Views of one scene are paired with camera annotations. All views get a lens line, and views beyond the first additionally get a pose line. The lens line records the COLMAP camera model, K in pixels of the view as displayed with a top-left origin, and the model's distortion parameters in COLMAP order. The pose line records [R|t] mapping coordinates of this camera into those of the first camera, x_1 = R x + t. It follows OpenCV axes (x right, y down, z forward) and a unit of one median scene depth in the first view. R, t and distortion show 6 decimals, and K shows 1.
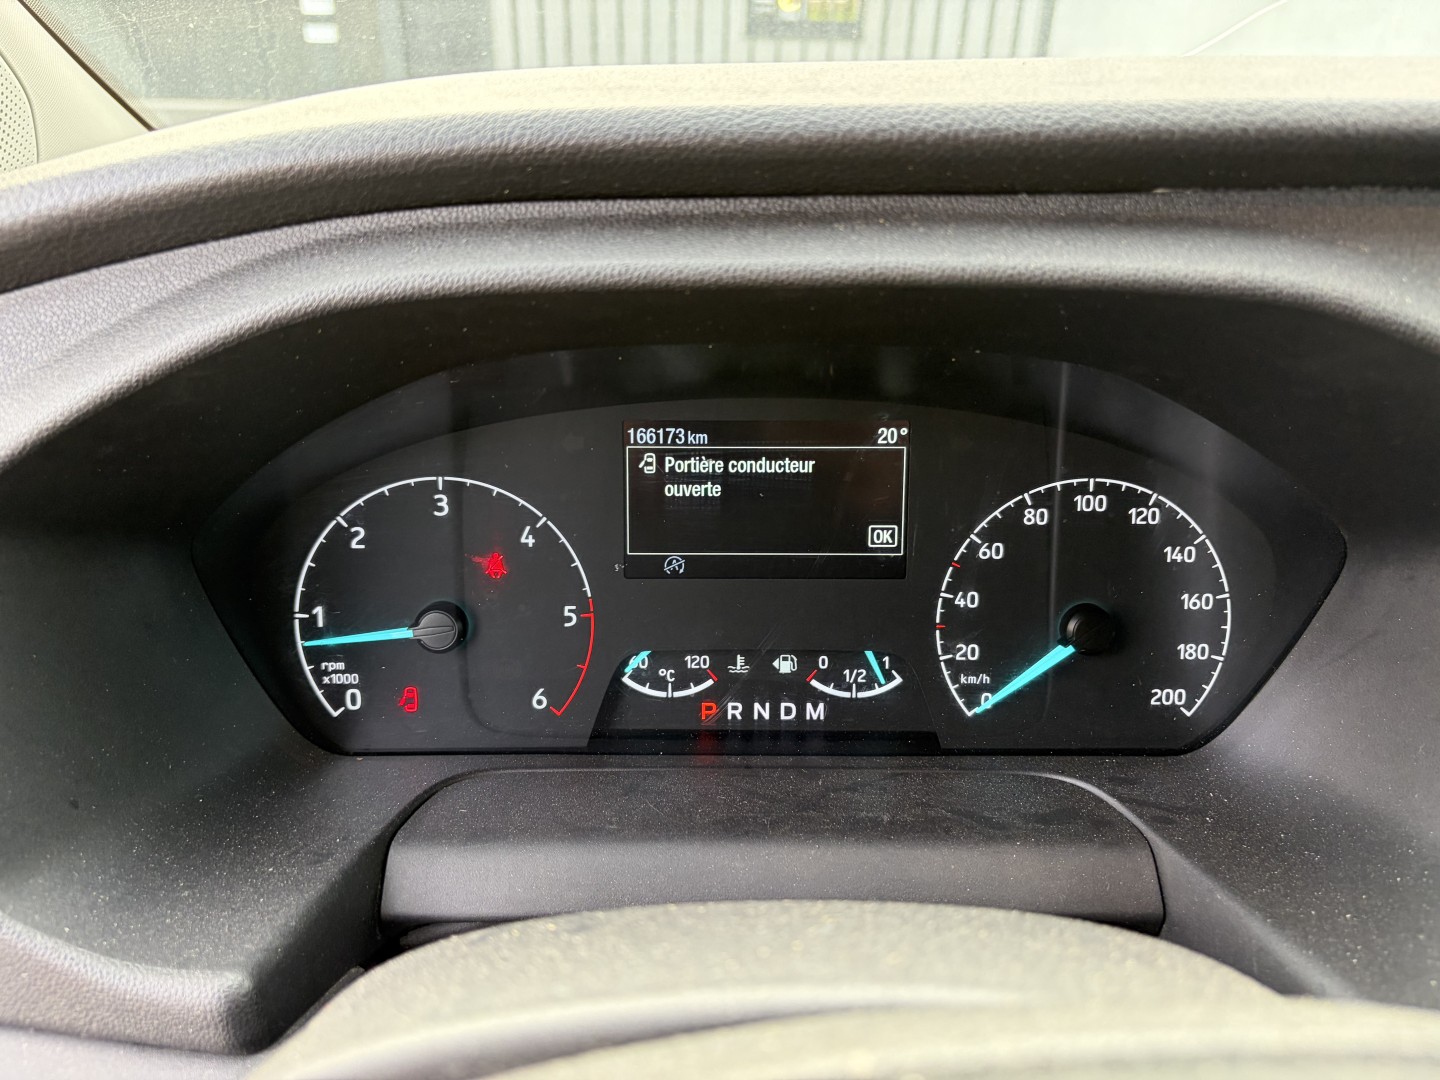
lens RADIAL K [[1072.9, 0, 723.0], [0, 1072.9, 545.9], [0, 0, 1]] dist [0.065059, -0.065228]
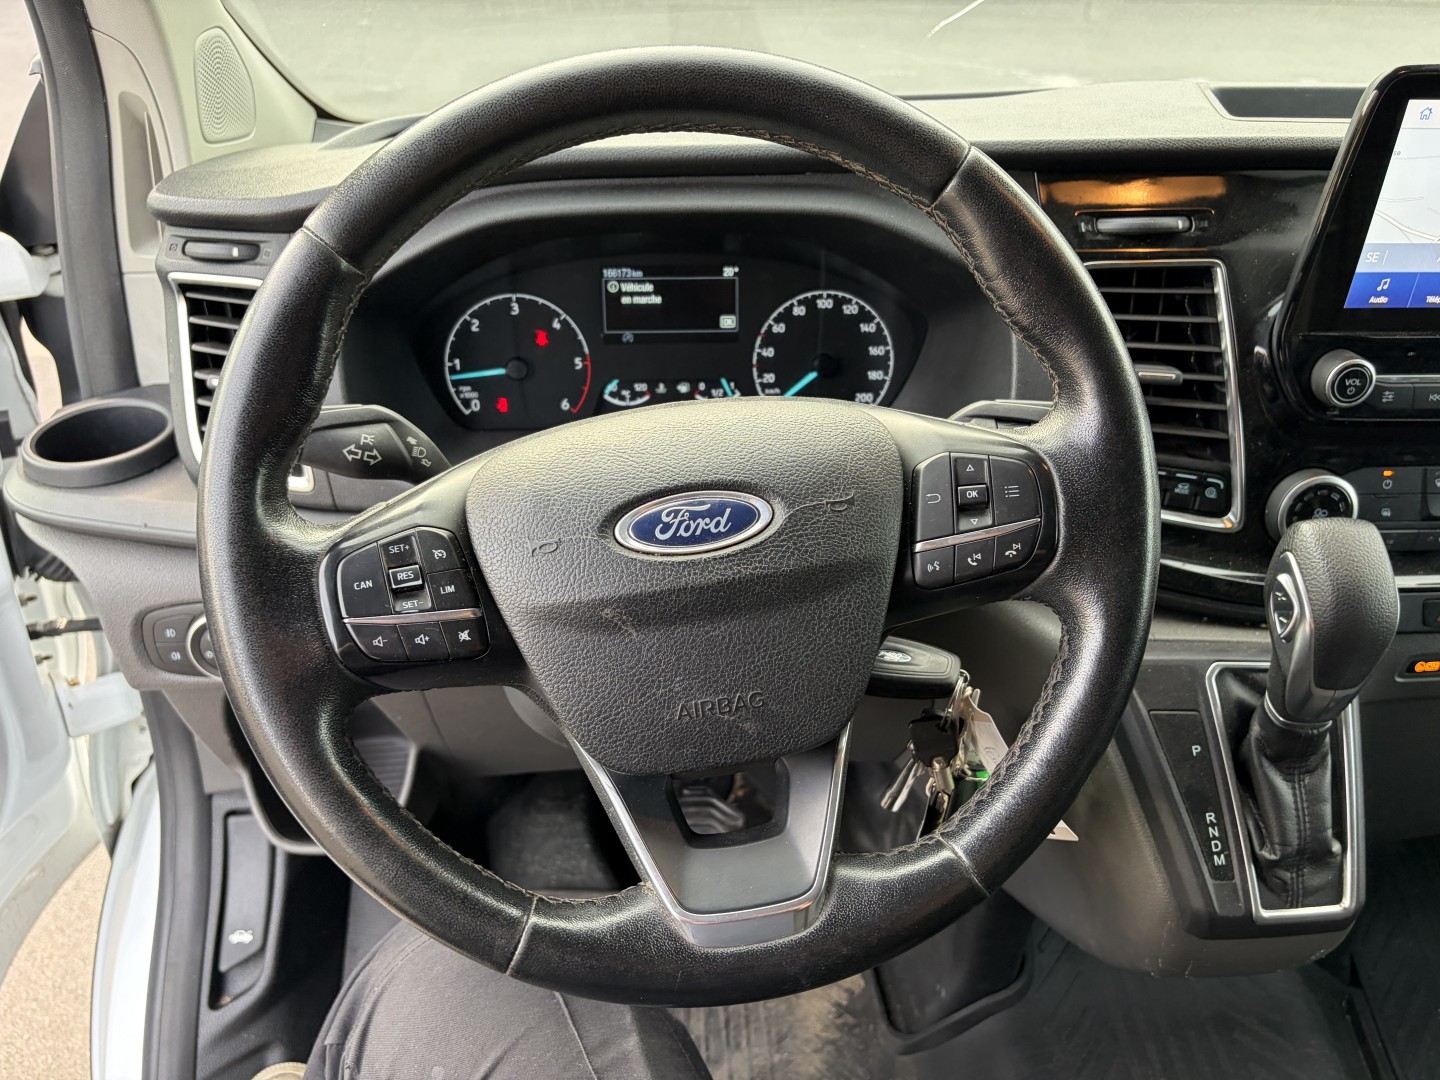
lens RADIAL K [[1072.9, 0, 723.6], [0, 1072.9, 539.0], [0, 0, 1]] dist [0.065059, -0.065228]
pose [[0.998611, -0.025162, 0.046302, 0.033655], [0.018959, 0.991353, 0.129842, 0.138491], [-0.049169, -0.128784, 0.990453, -1.124011]]
